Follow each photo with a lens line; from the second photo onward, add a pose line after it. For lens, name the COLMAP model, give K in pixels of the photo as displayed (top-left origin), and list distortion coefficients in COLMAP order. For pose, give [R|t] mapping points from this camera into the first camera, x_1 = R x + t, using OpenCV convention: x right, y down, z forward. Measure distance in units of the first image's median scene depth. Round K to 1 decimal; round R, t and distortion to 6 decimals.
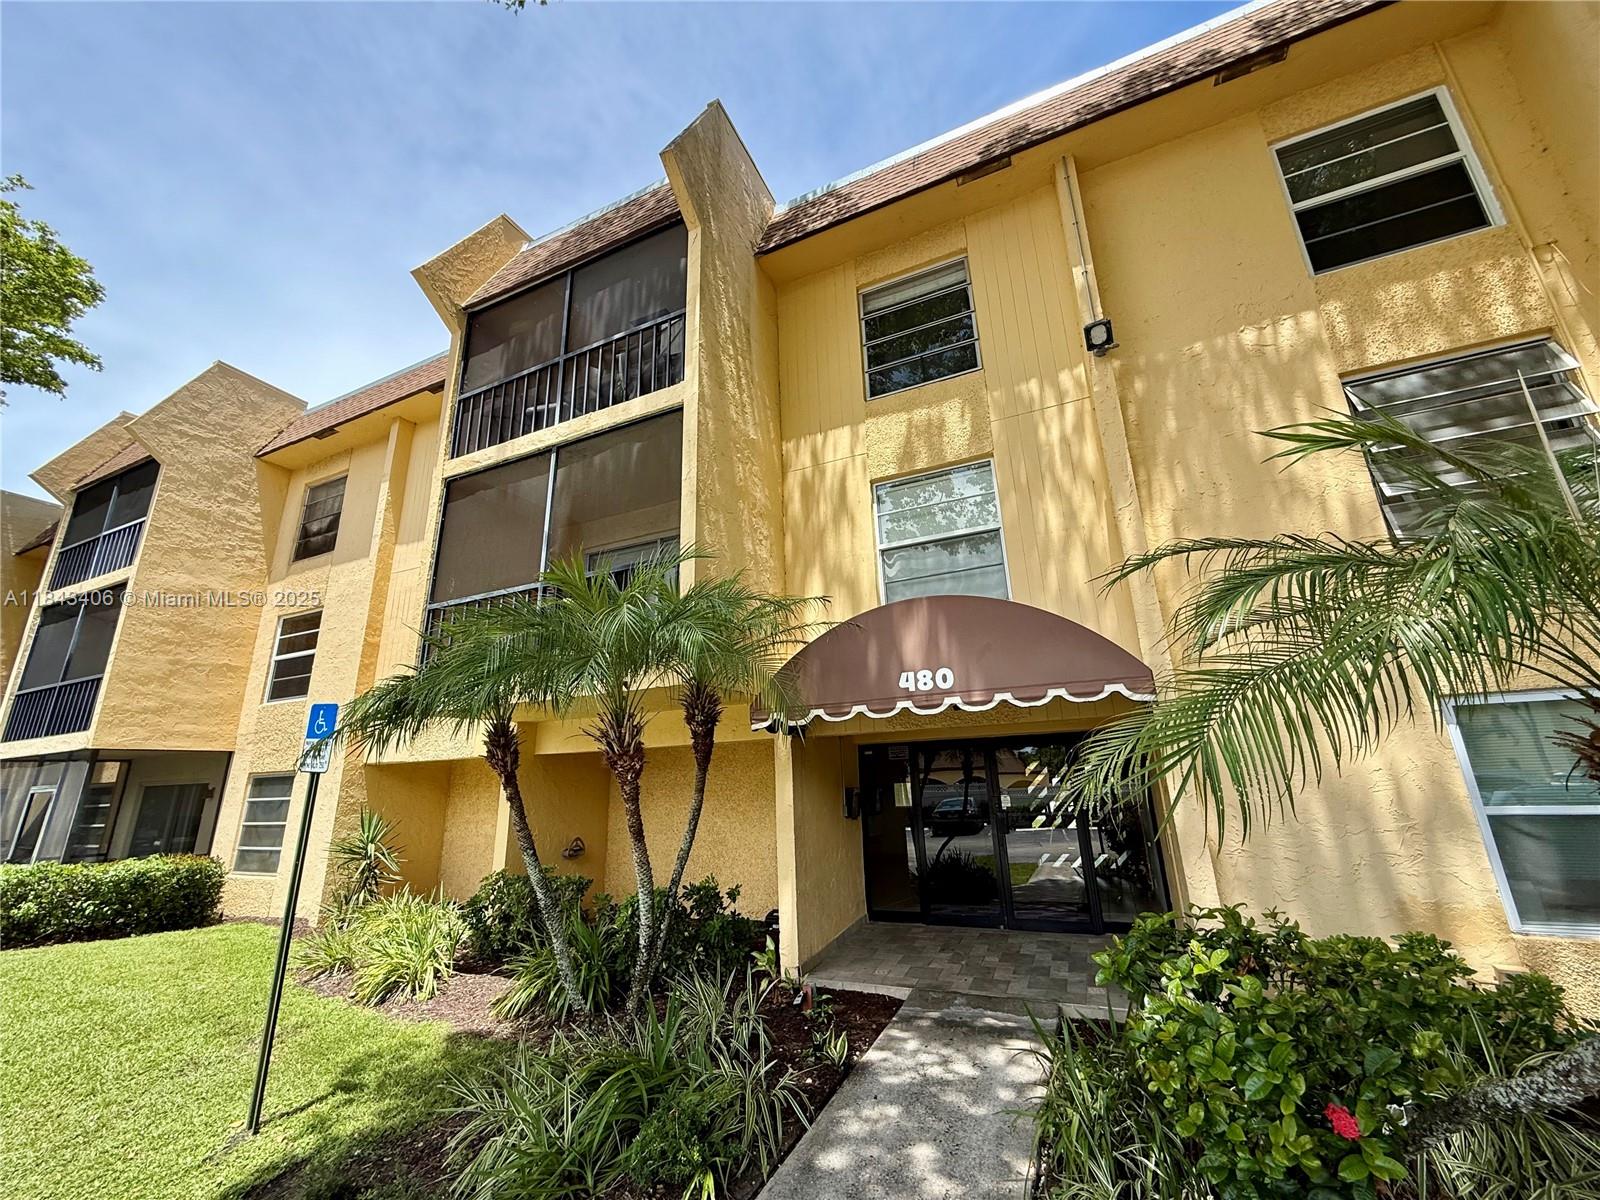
lens RADIAL K [[632.9, 0, 793.4], [0, 632.9, 600.0], [0, 0, 1]] dist [0.000629, 0.000564]
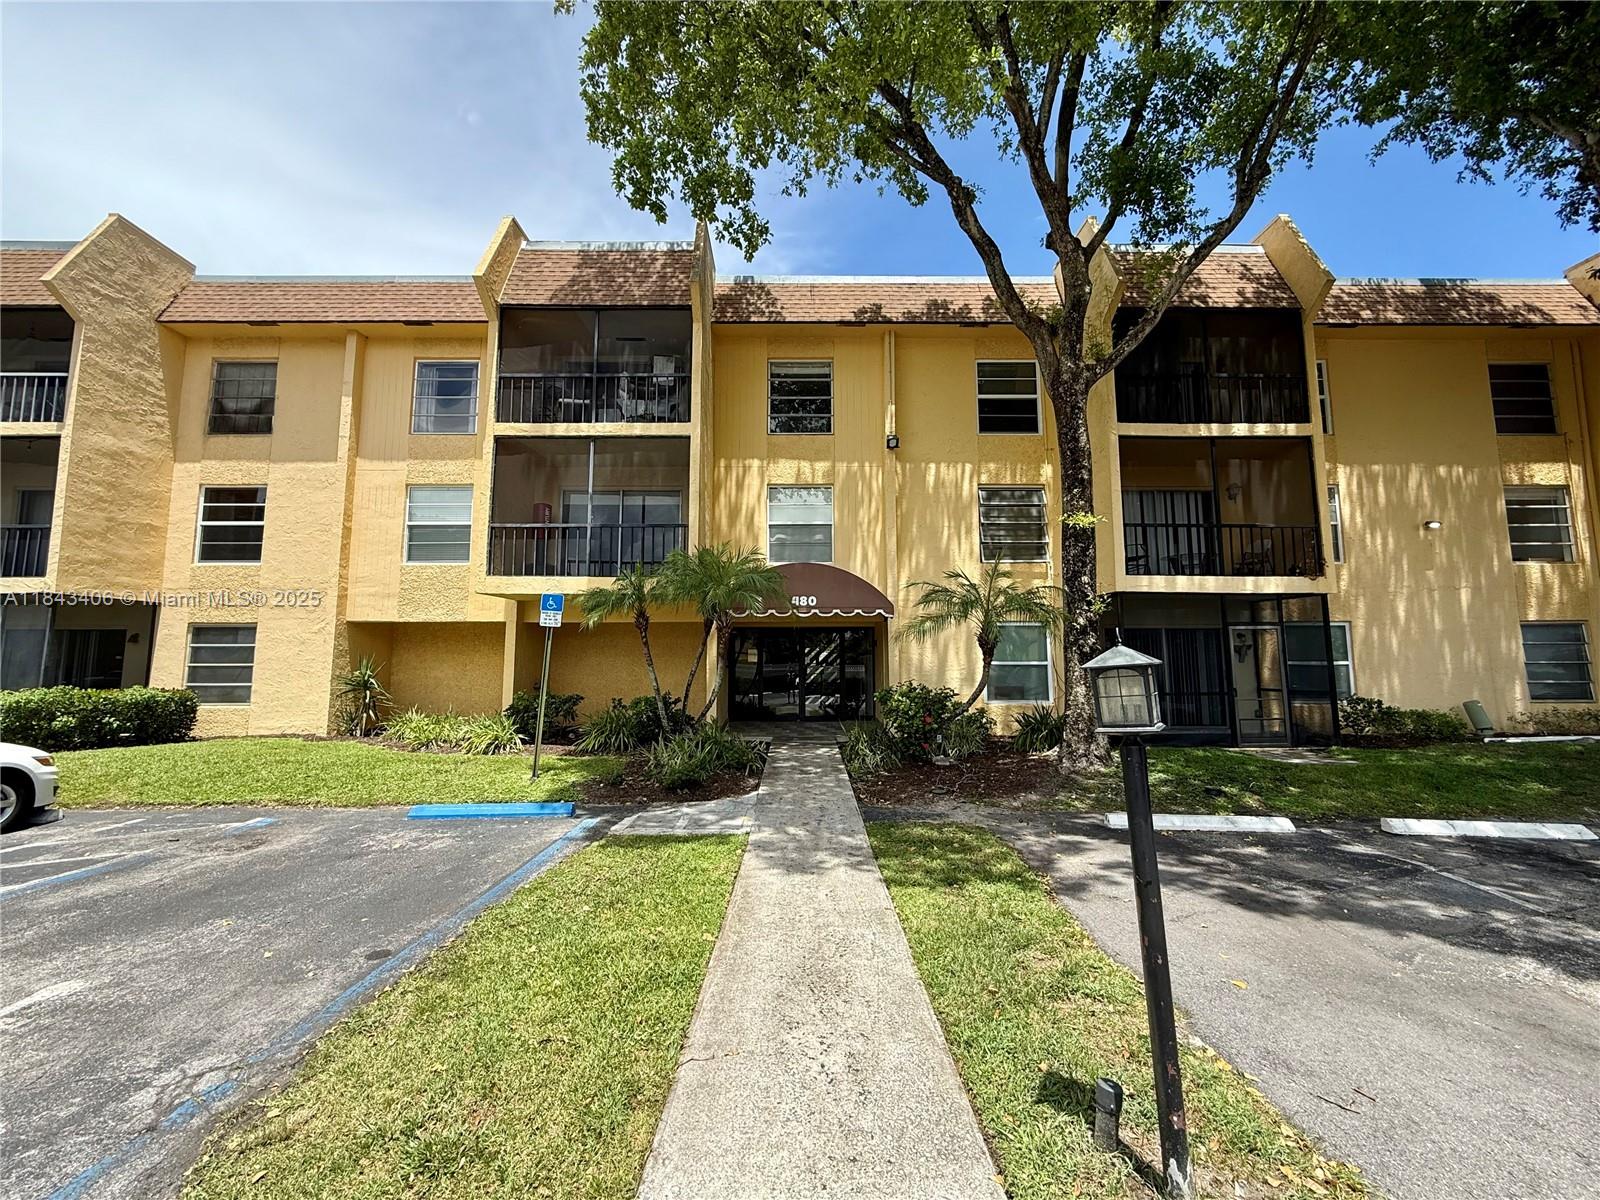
lens RADIAL K [[632.9, 0, 793.4], [0, 632.9, 600.0], [0, 0, 1]] dist [0.000629, 0.000564]
pose [[0.908595, 0.073156, 0.411223, -0.334656], [-0.142822, 0.979611, 0.141292, -0.083917], [-0.392502, -0.187109, 0.900518, -0.446030]]
